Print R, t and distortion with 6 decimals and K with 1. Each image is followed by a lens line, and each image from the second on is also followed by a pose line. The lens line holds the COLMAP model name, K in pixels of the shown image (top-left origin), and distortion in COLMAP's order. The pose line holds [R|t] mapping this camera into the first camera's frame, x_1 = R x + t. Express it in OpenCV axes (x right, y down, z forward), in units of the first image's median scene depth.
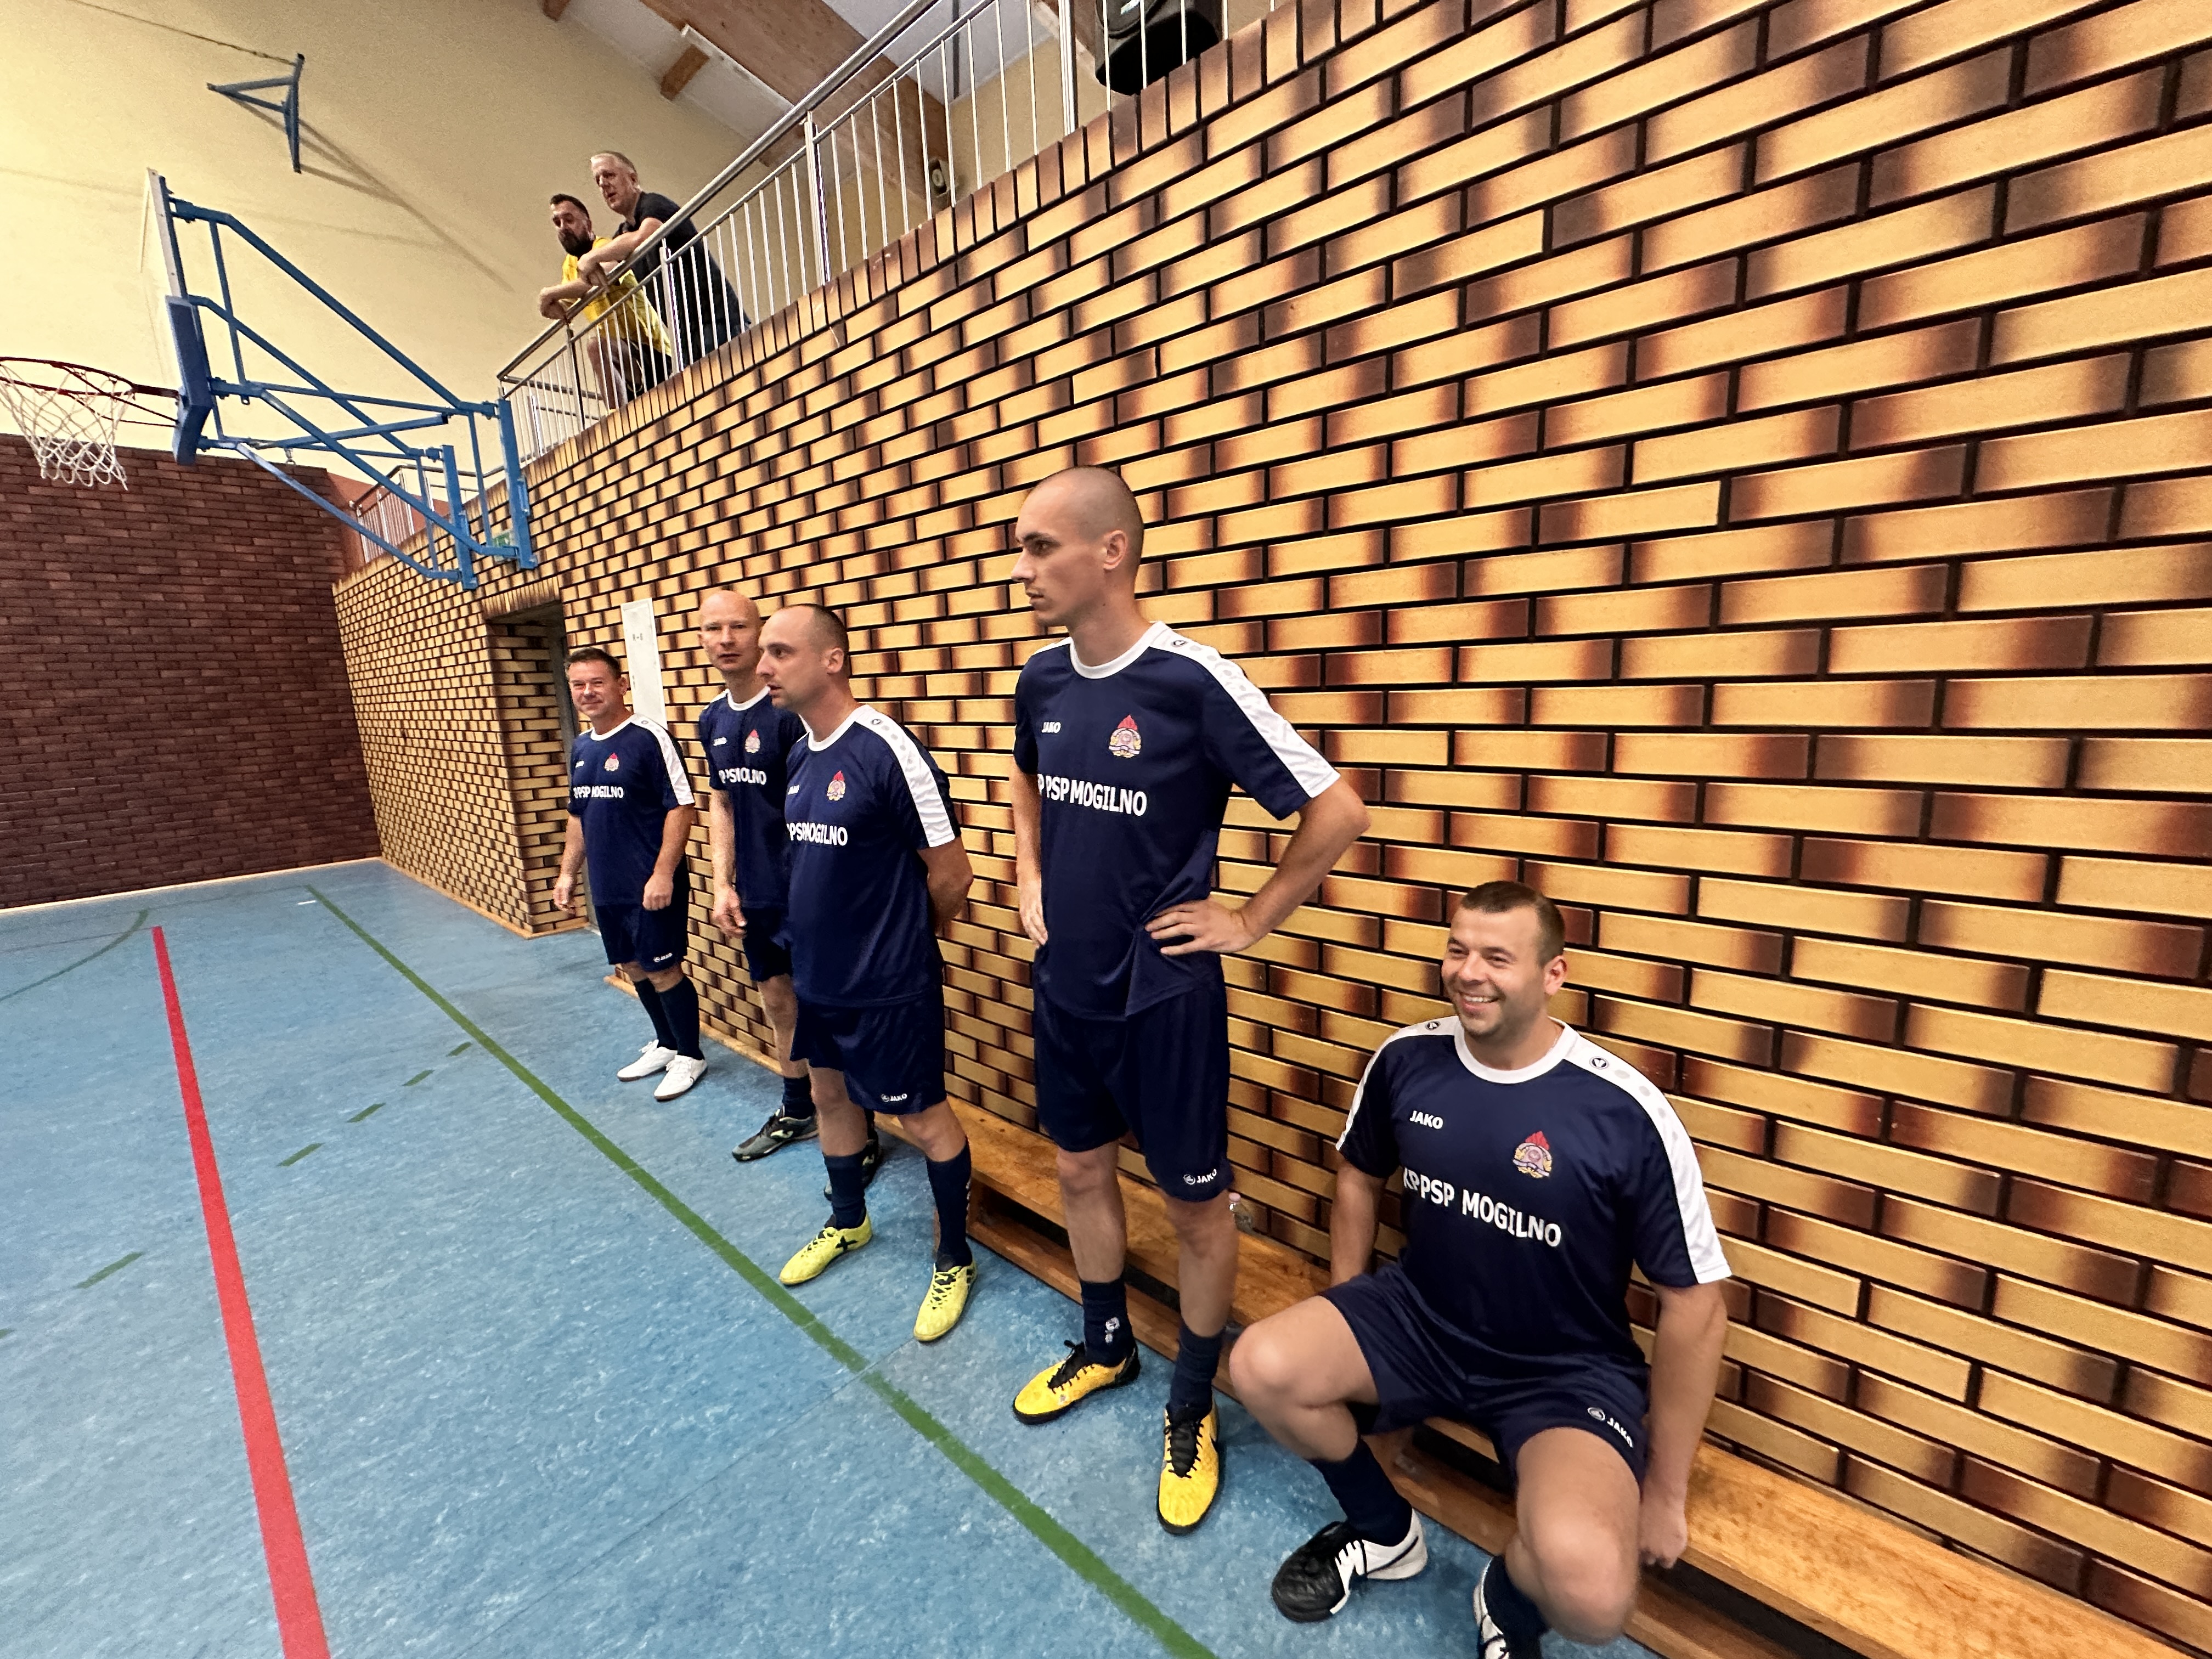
lens RADIAL K [[884.7, 0, 1106.0], [0, 884.7, 829.5], [0, 0, 1]] dist [-0.001199, -0.000066]
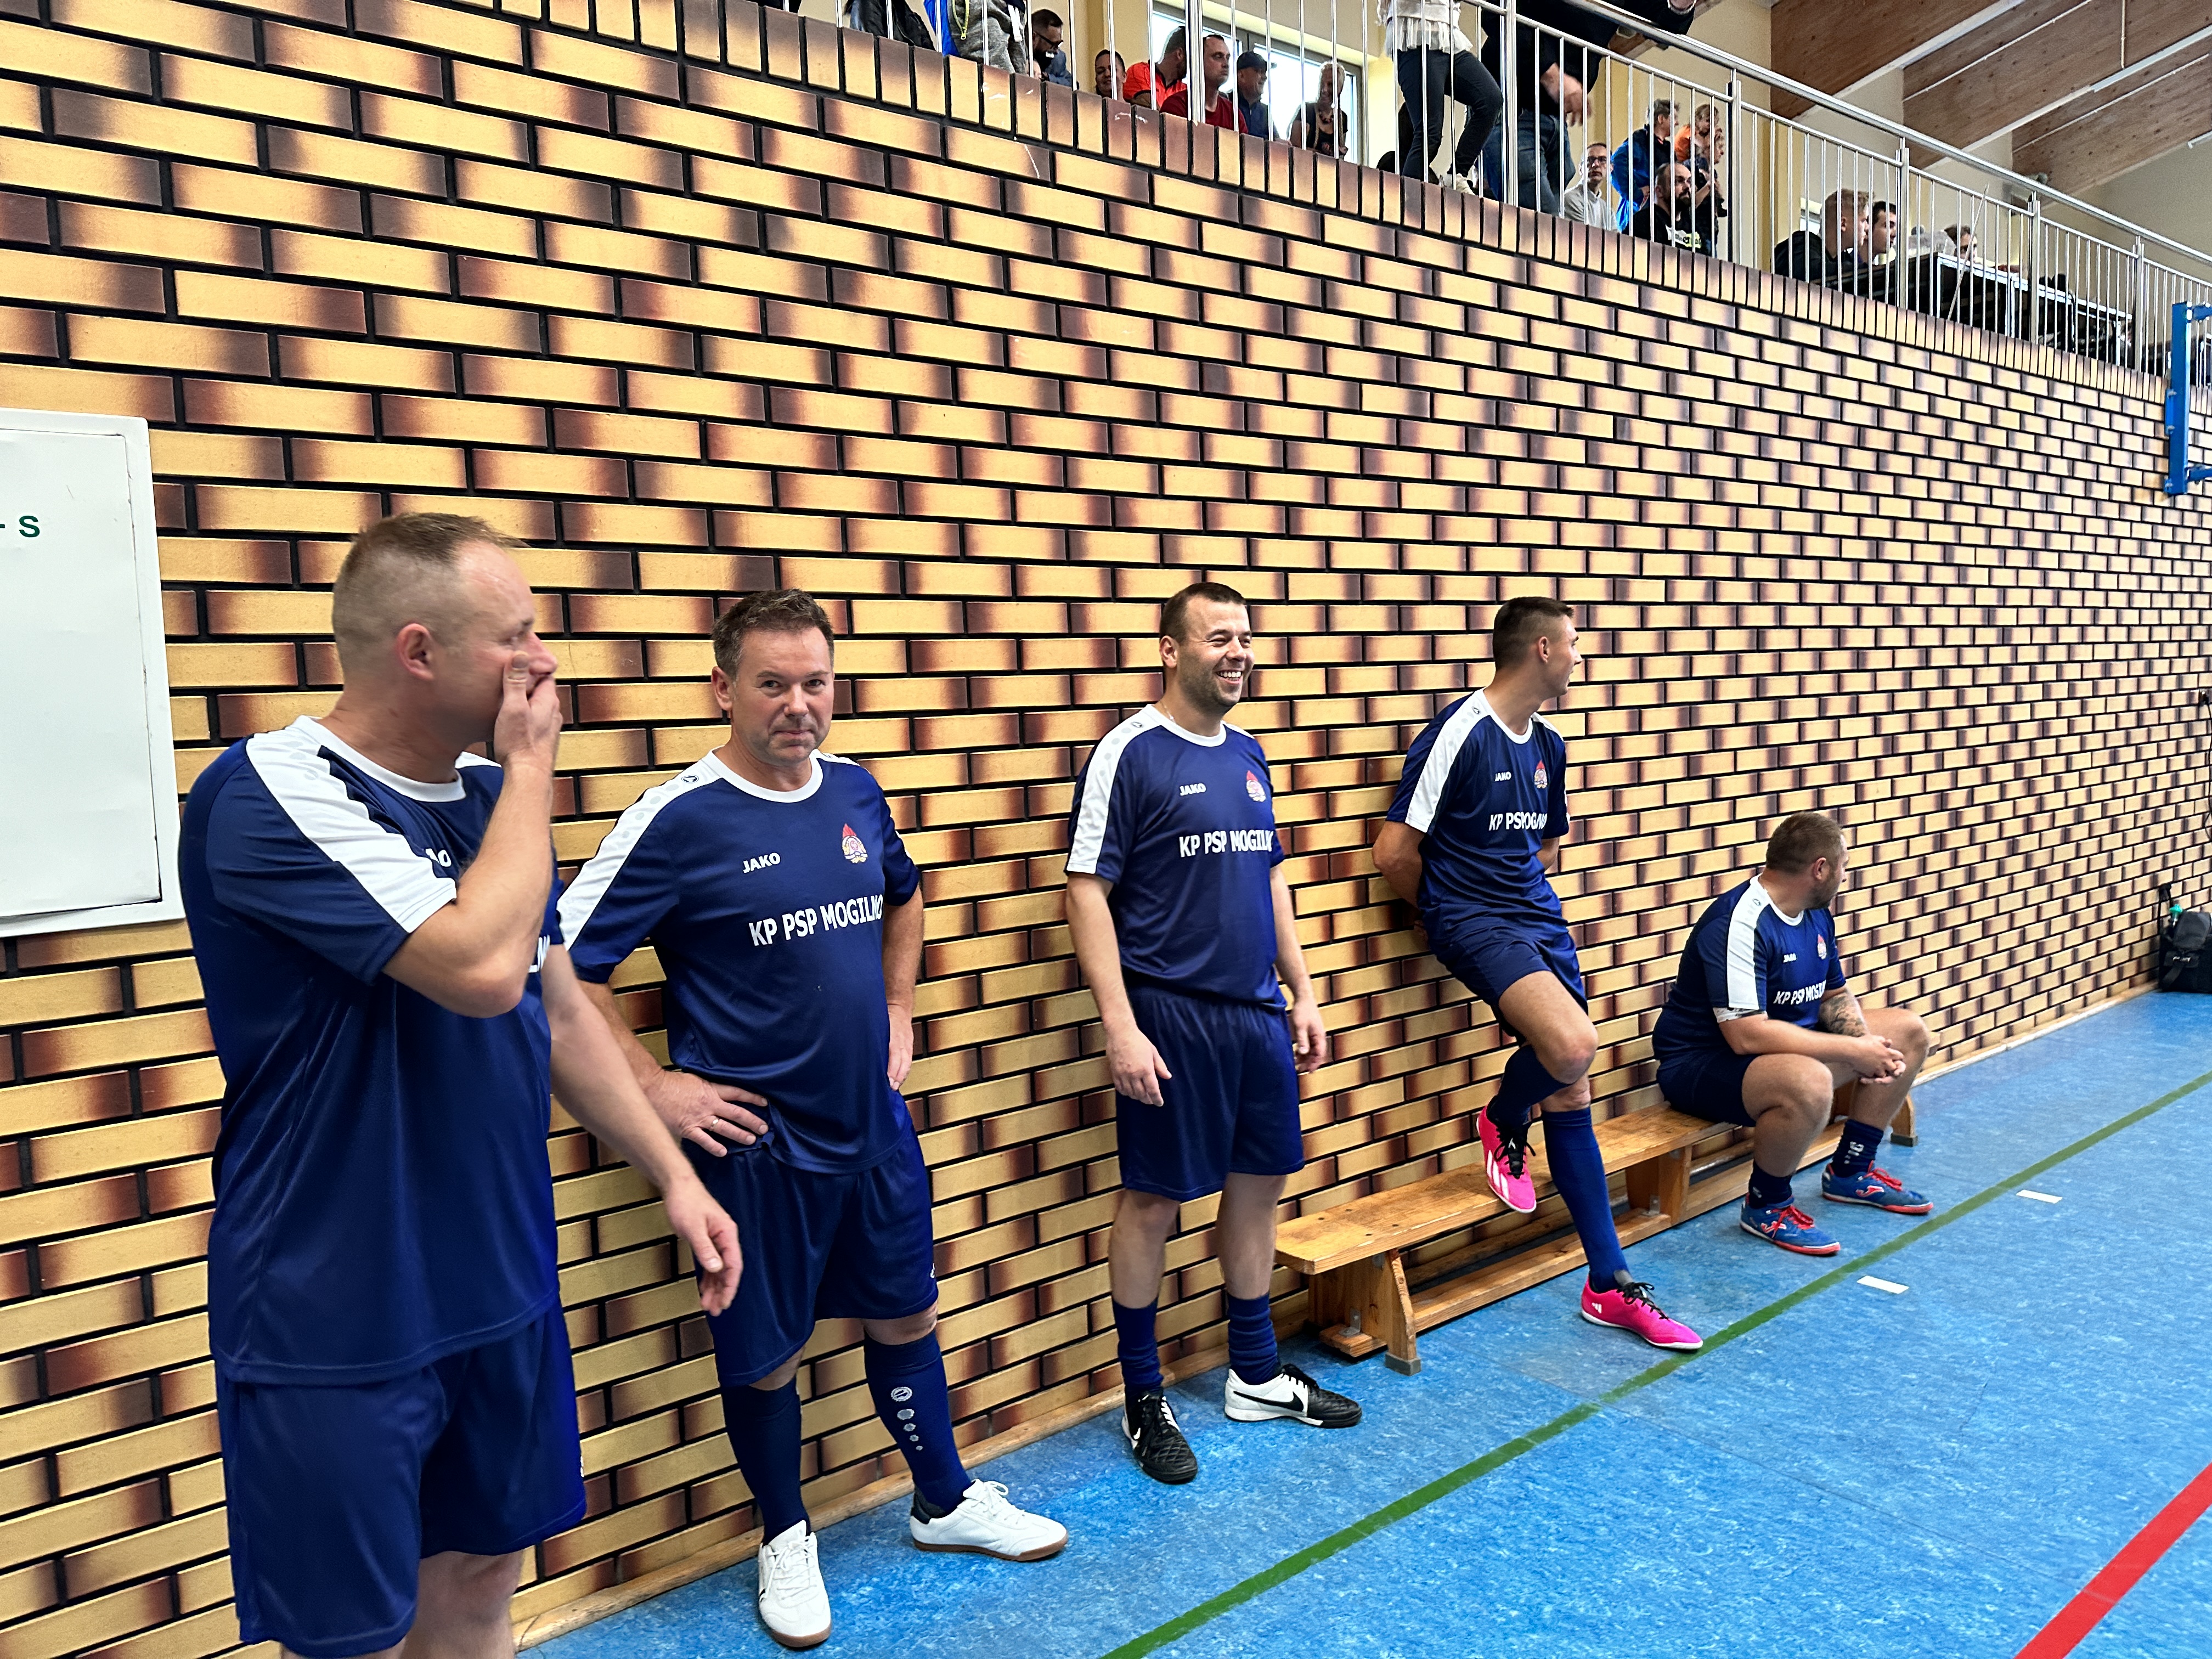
lens RADIAL K [[1548.9, 0, 1106.0], [0, 1548.9, 829.5], [0, 0, 1]] dist [0.207542, -0.424483]
pose [[0.159336, -0.051340, 0.985889, -1.923621], [0.197804, 0.980056, 0.019068, -0.101879], [-0.967205, 0.191974, 0.166313, 1.093189]]
